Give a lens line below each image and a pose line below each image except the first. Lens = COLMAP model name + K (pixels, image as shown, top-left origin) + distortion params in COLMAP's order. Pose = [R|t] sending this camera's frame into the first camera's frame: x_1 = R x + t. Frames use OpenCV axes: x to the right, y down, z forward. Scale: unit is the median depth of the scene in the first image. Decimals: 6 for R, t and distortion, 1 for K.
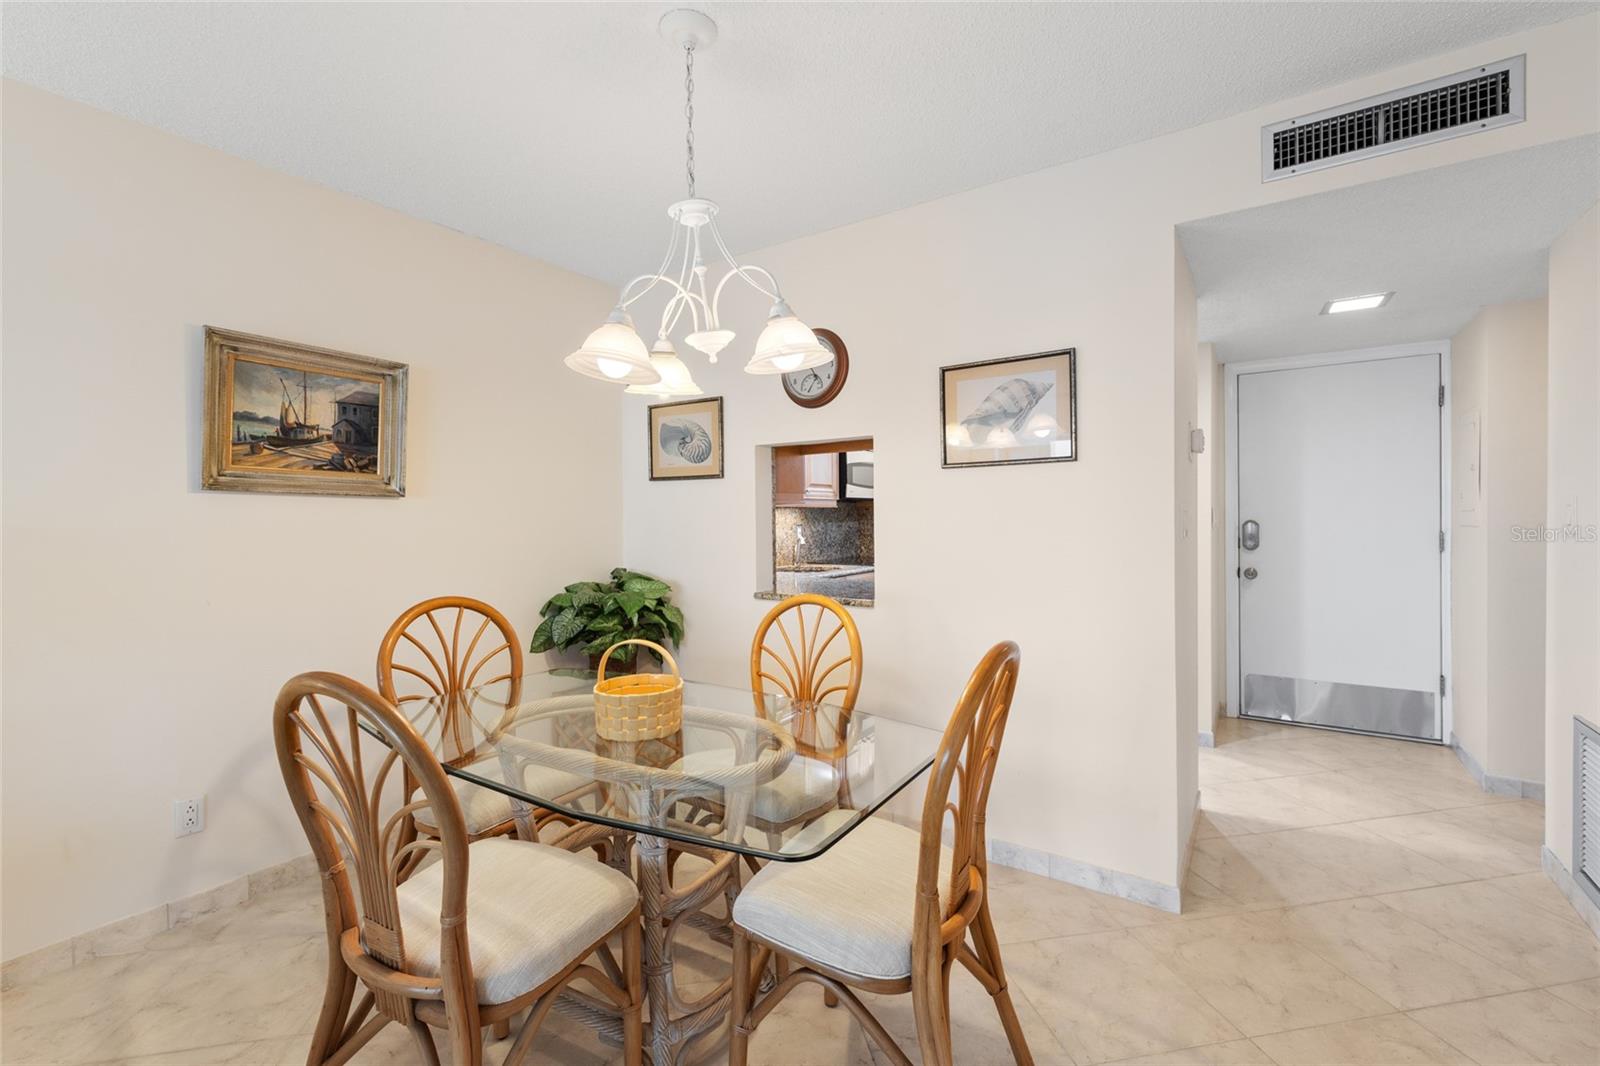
lens RADIAL K [[698.0, 0, 799.5], [0, 698.0, 520.0], [0, 0, 1]] dist [0.001951, -0.000281]
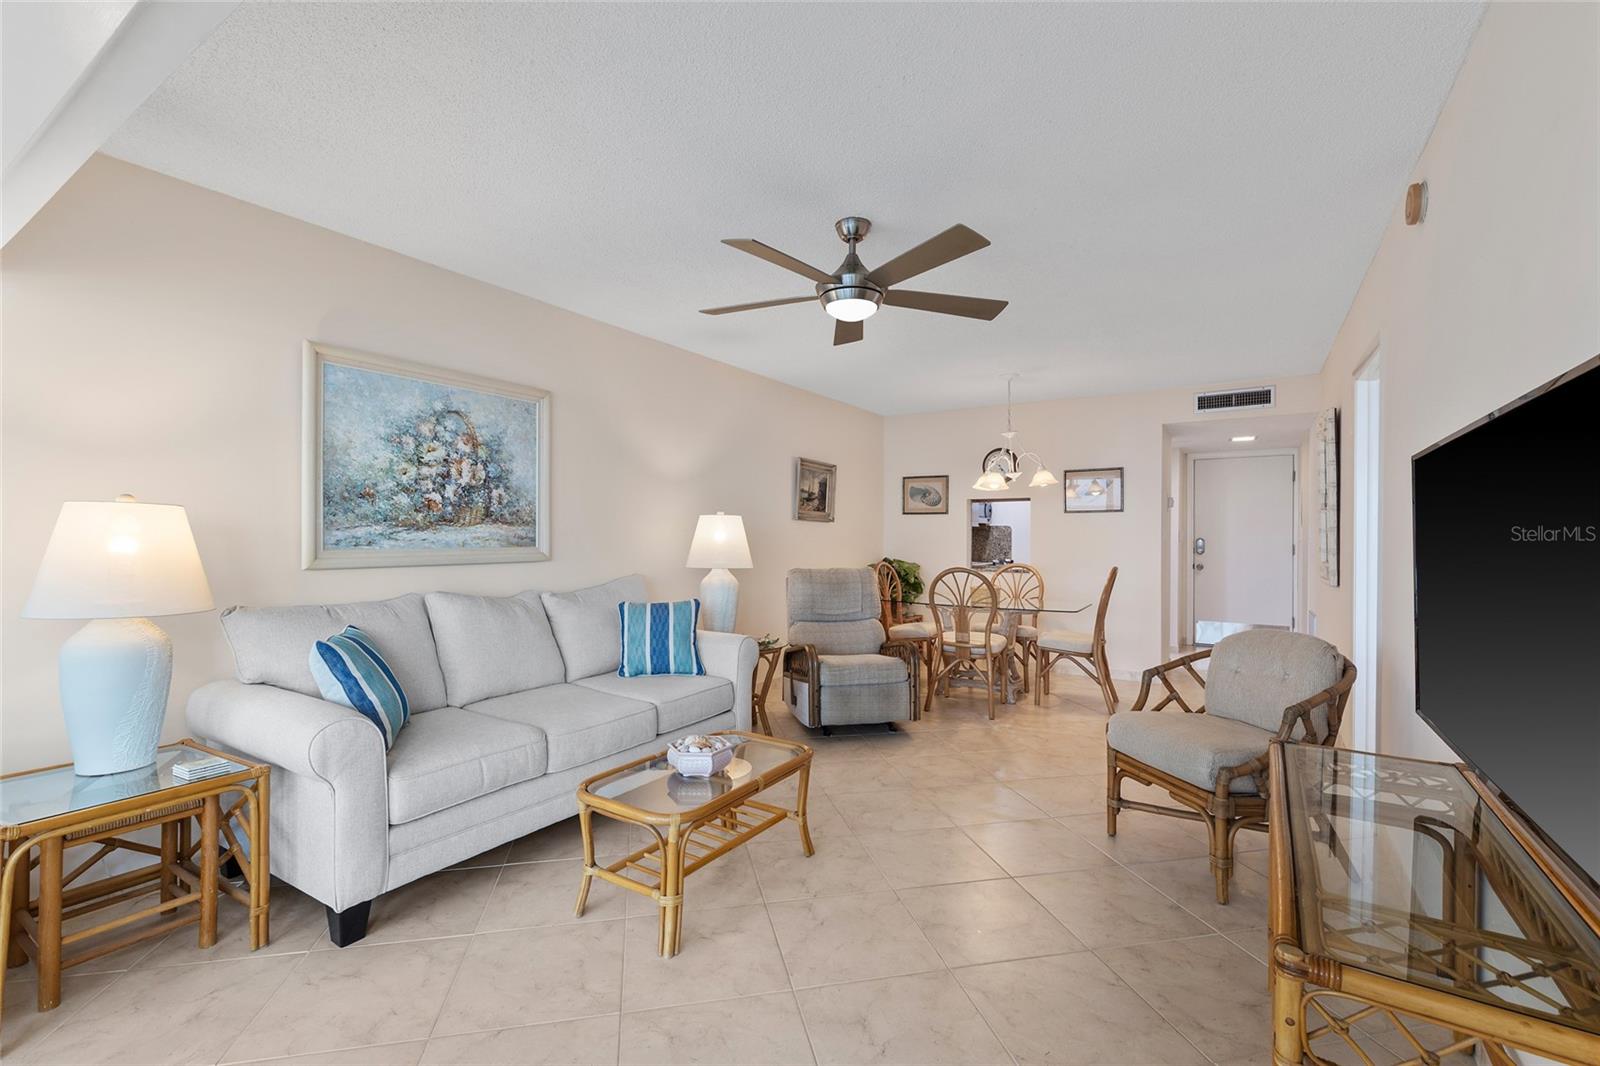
lens RADIAL K [[698.0, 0, 801.1], [0, 698.0, 539.0], [0, 0, 1]] dist [0.001951, -0.000281]
pose [[0.999656, 0.011370, 0.023639, -0.737431], [-0.011323, 0.999934, -0.002097, 0.029692], [-0.023661, 0.001828, 0.999718, -1.336276]]
